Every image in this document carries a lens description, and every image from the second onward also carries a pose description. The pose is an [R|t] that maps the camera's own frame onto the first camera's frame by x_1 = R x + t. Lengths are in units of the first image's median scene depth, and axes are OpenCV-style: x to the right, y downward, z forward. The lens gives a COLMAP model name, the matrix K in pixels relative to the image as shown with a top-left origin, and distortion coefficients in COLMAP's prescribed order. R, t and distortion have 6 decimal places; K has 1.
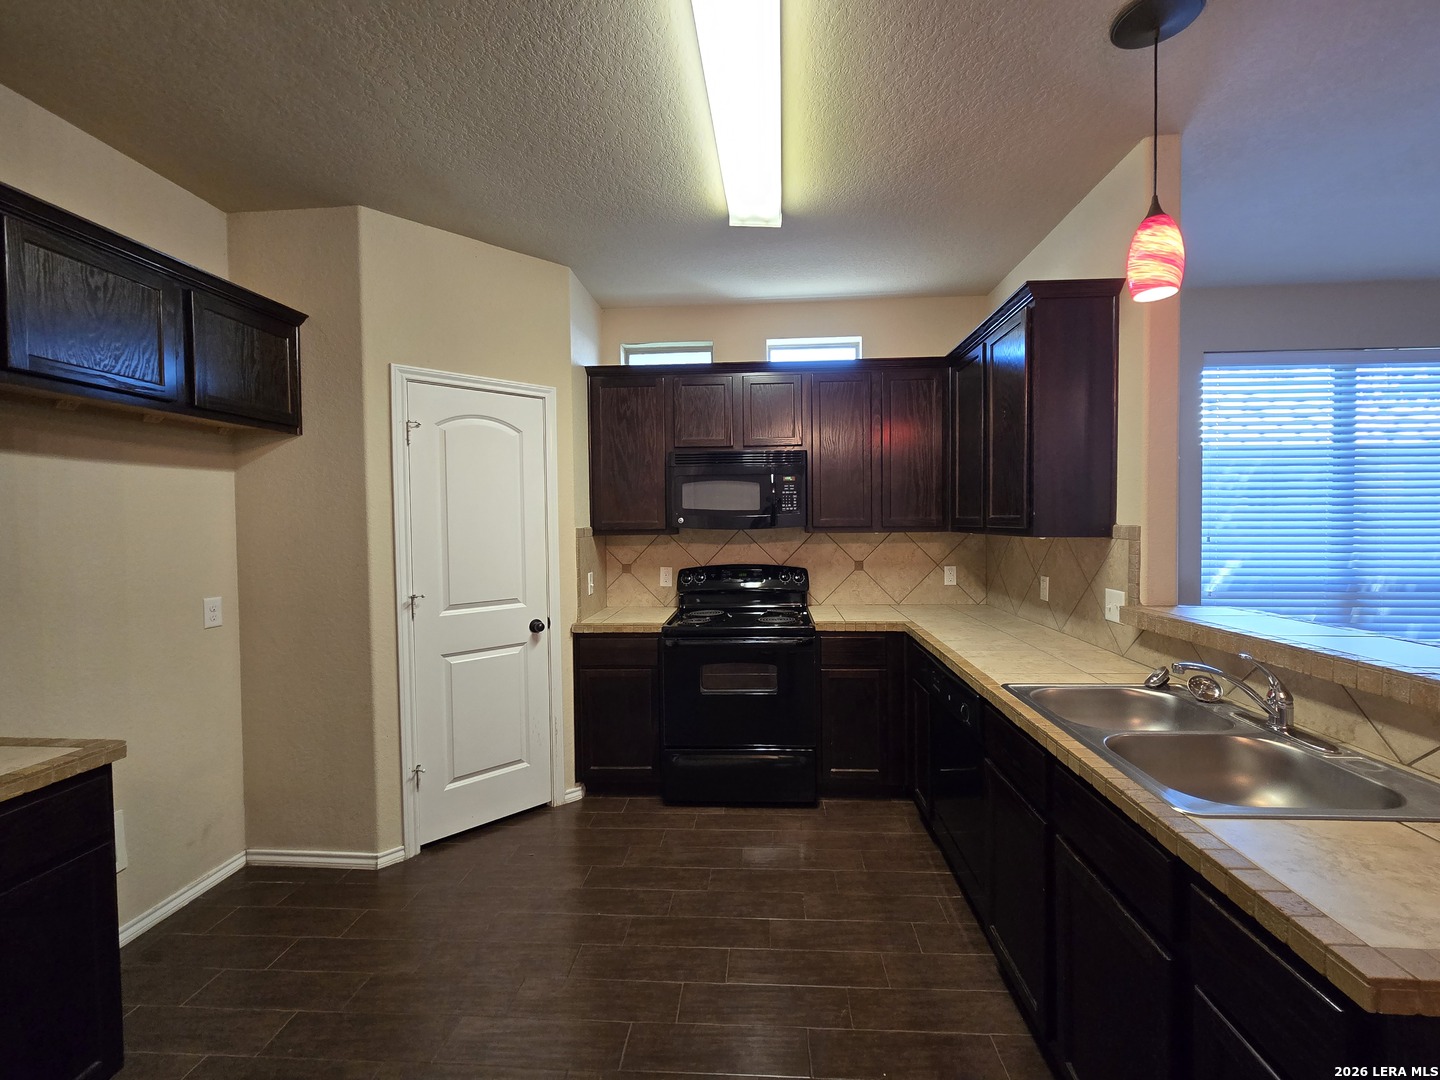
lens RADIAL K [[592.2, 0, 732.2], [0, 592.2, 535.4], [0, 0, 1]] dist [-0.000889, 0.001209]
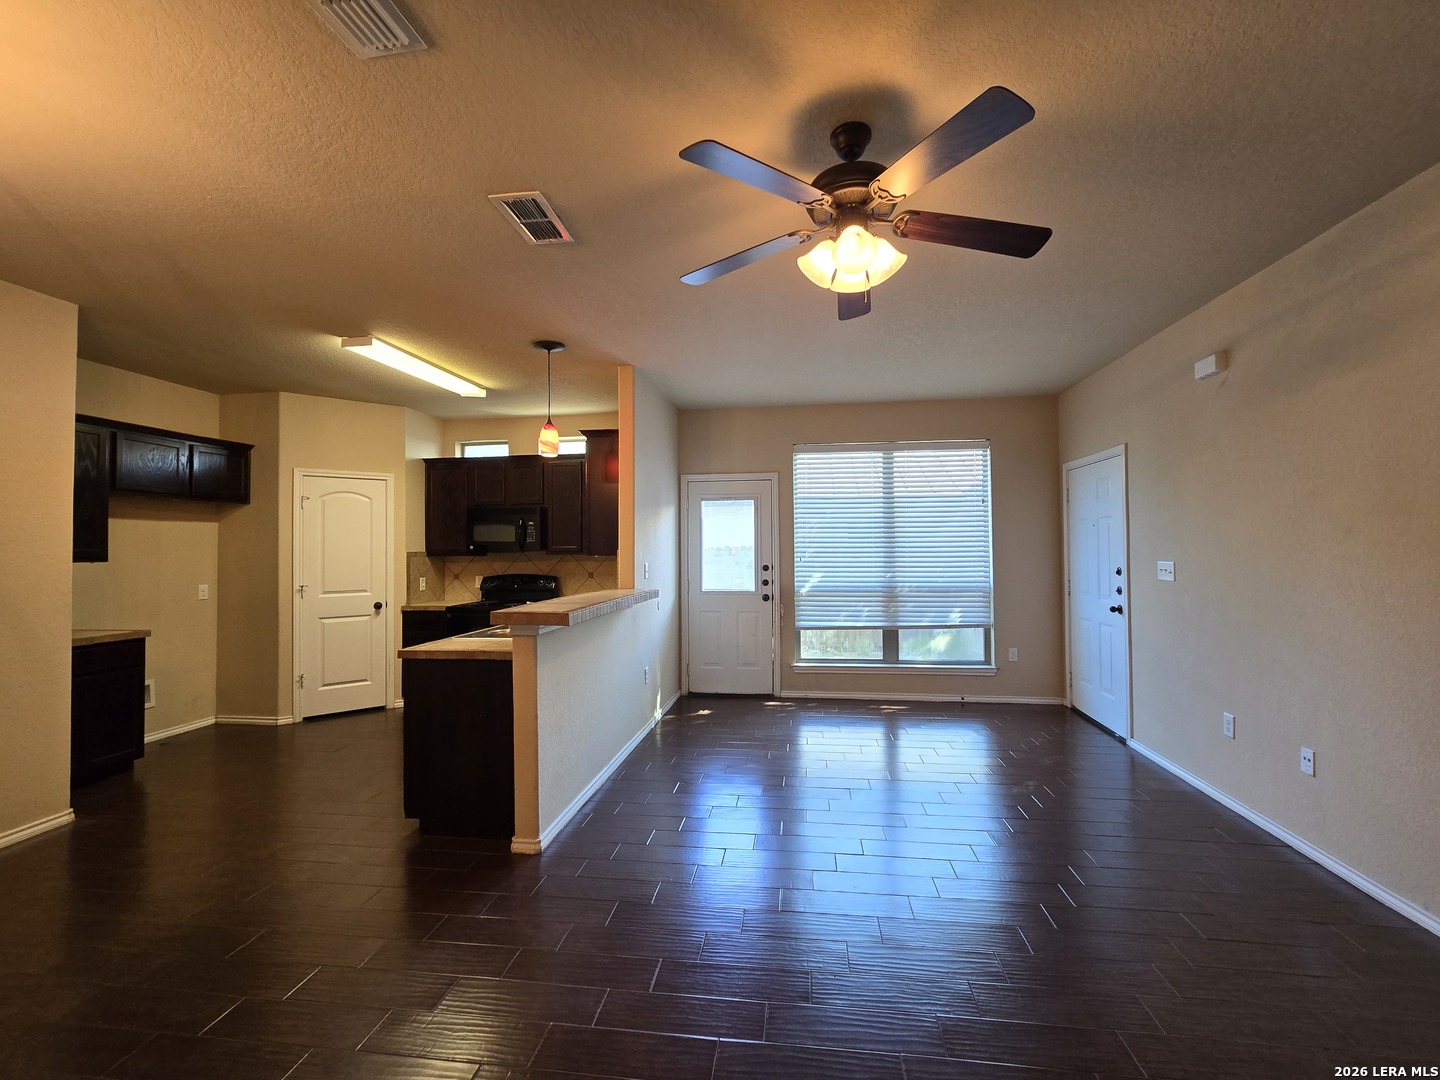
lens RADIAL K [[592.2, 0, 732.2], [0, 592.2, 535.4], [0, 0, 1]] dist [-0.000889, 0.001209]
pose [[0.997470, -0.000216, -0.071088, 0.931622], [-0.003188, 0.998854, -0.047765, 0.023121], [0.071016, 0.047871, 0.996326, -0.781329]]
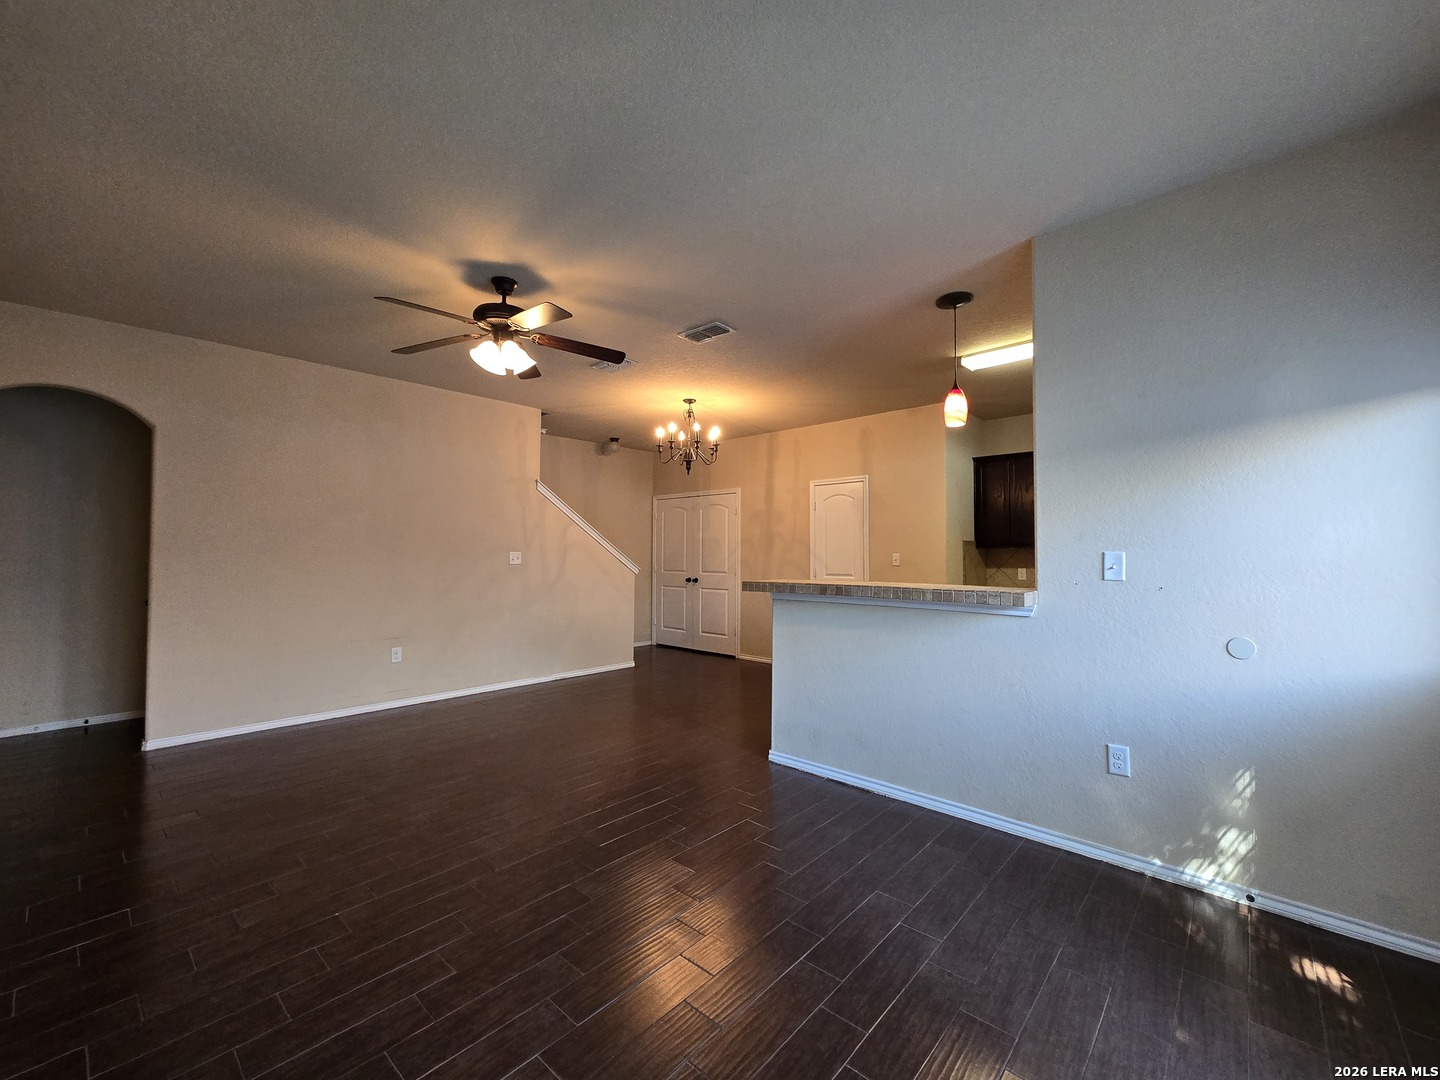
lens RADIAL K [[592.2, 0, 732.2], [0, 592.2, 535.4], [0, 0, 1]] dist [-0.000889, 0.001209]
pose [[-0.624373, -0.013869, -0.781004, 1.641523], [-0.012916, 0.999889, -0.007431, 0.011587], [0.781020, 0.005448, -0.624482, 0.966242]]
